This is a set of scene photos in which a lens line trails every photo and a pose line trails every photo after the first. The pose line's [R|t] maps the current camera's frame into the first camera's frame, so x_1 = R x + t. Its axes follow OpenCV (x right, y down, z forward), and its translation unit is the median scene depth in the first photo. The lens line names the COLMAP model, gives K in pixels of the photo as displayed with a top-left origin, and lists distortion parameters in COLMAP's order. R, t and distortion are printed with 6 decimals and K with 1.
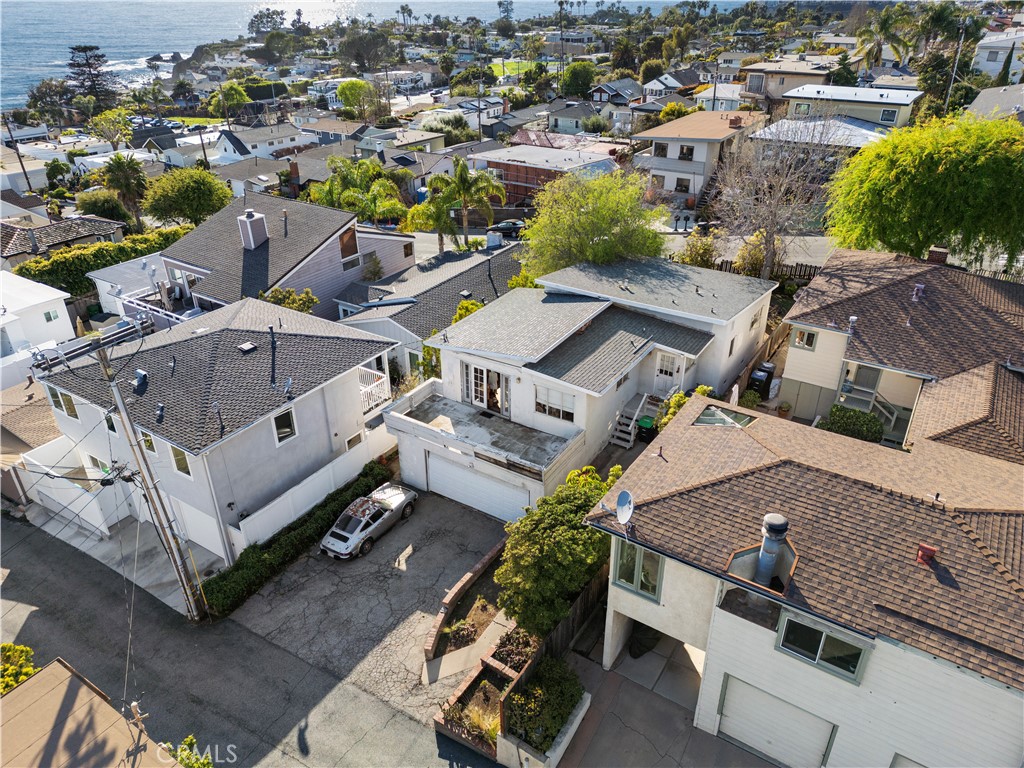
lens RADIAL K [[713.2, 0, 512.0], [0, 713.2, 384.0], [0, 0, 1]] dist [0.097585, -0.099225]
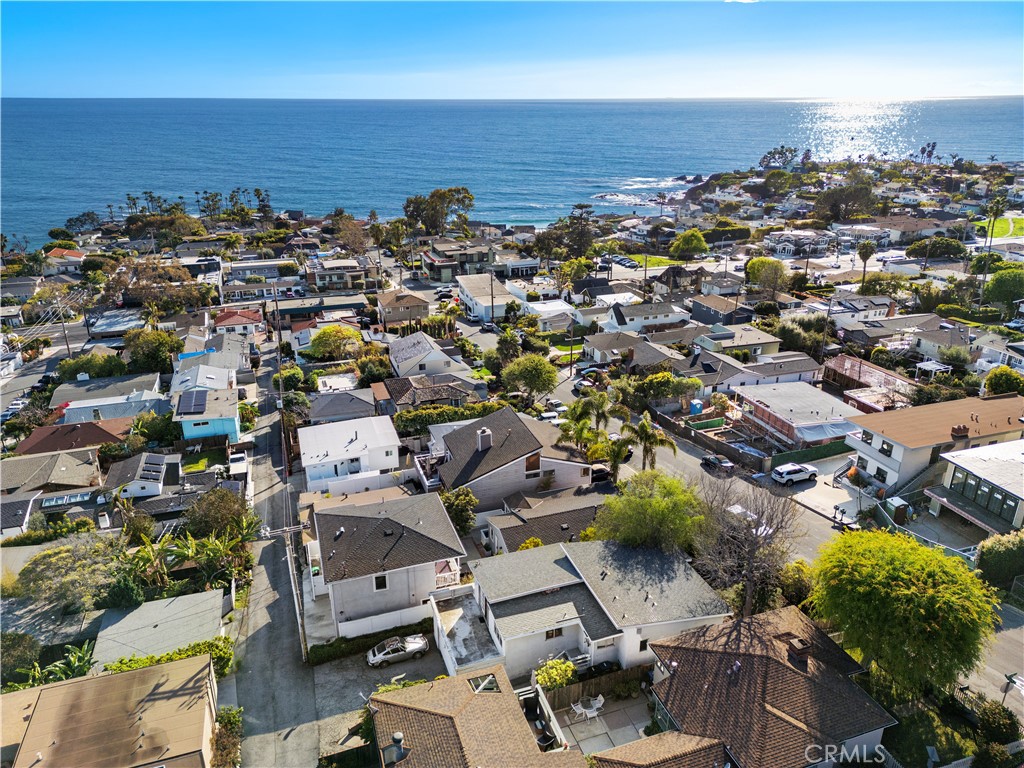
lens RADIAL K [[713.2, 0, 512.0], [0, 713.2, 384.0], [0, 0, 1]] dist [0.097585, -0.099225]
pose [[0.784310, 0.228036, -0.576938, 0.408738], [-0.299501, 0.953617, -0.030233, -0.213426], [0.543283, 0.196506, 0.816228, -0.202404]]
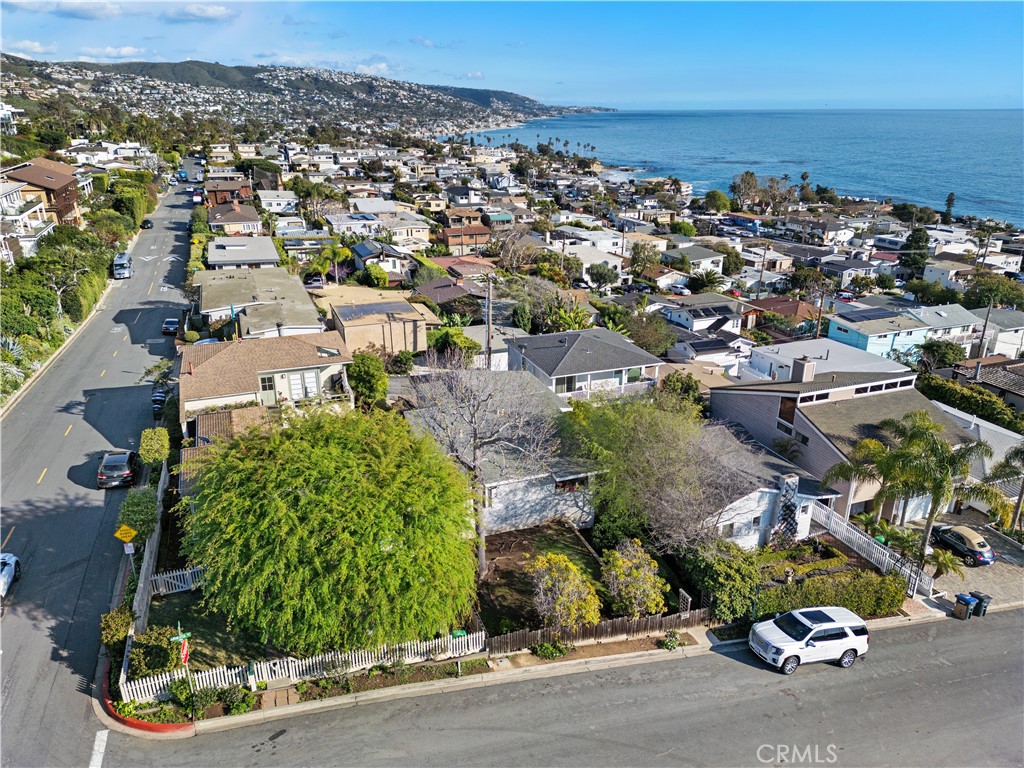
lens RADIAL K [[717.7, 0, 512.0], [0, 717.7, 384.0], [0, 0, 1]] dist [0.057277, -0.049017]
pose [[-0.581781, 0.292296, -0.759008, 0.588237], [-0.397865, 0.711645, 0.579020, -0.492519], [0.709390, 0.638846, -0.297728, 0.726769]]
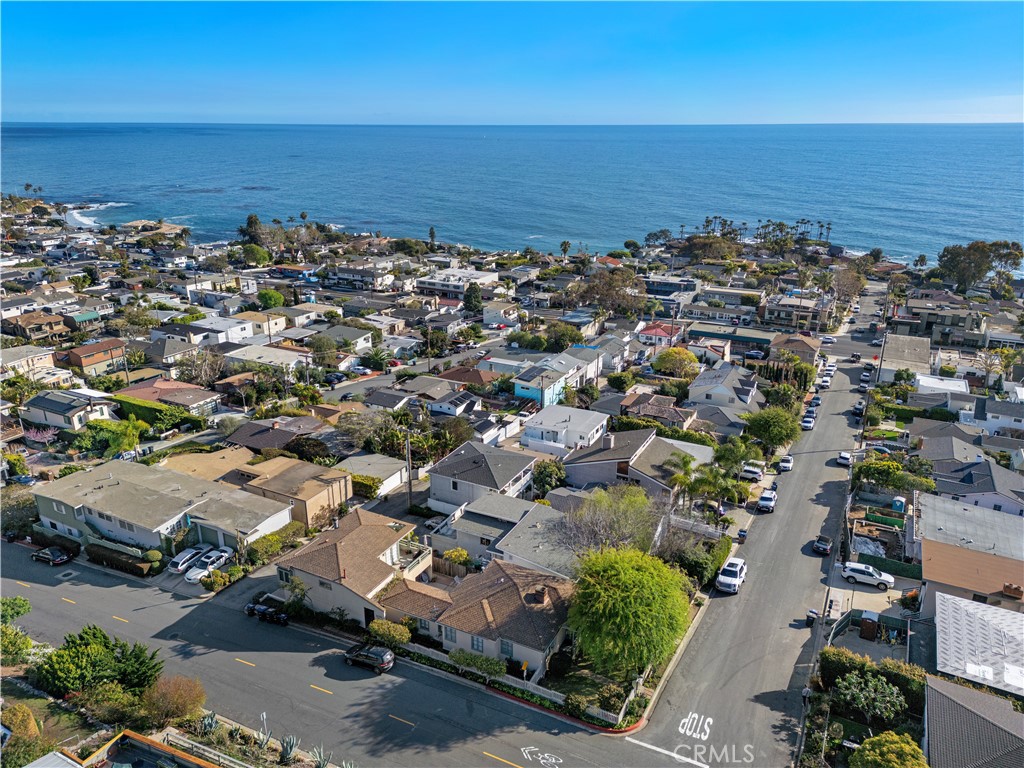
lens RADIAL K [[713.2, 0, 512.0], [0, 713.2, 384.0], [0, 0, 1]] dist [0.097585, -0.099225]
pose [[0.094244, 0.340731, -0.935425, 1.065859], [-0.485115, 0.836223, 0.255722, -0.530685], [0.869357, 0.429689, 0.244103, 0.124313]]
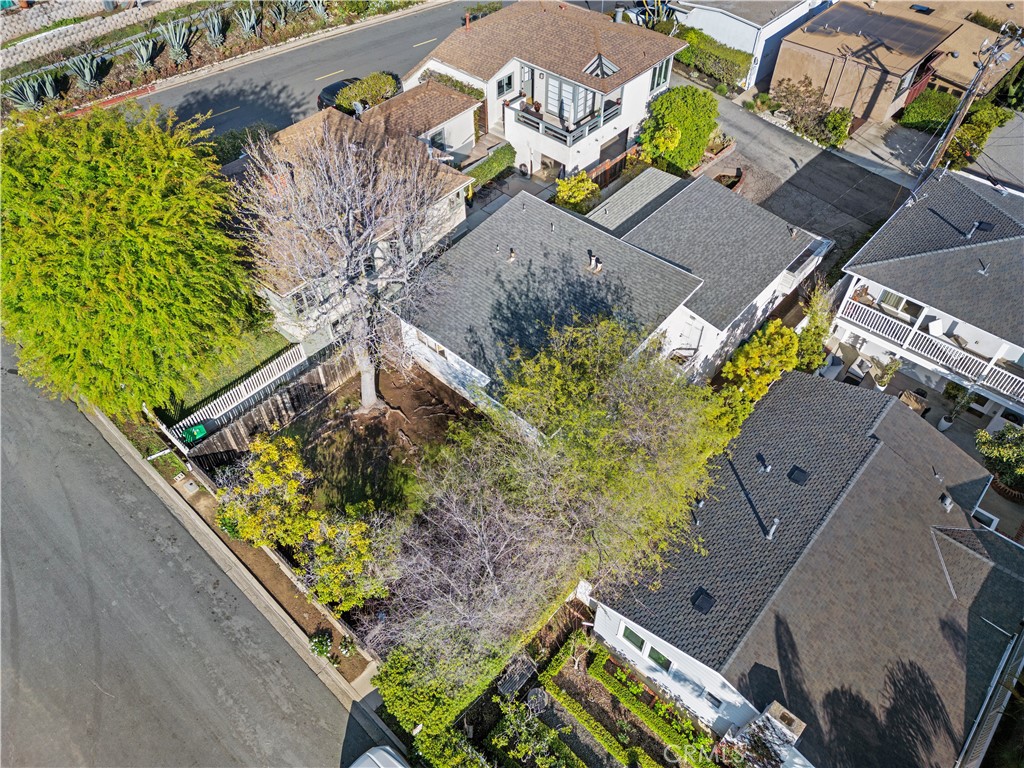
lens RADIAL K [[713.2, 0, 512.0], [0, 713.2, 384.0], [0, 0, 1]] dist [0.097585, -0.099225]
pose [[-0.988409, -0.102210, 0.112251, 0.076147], [0.087513, 0.220585, 0.971434, -0.497920], [-0.124051, 0.969998, -0.209084, 0.705972]]
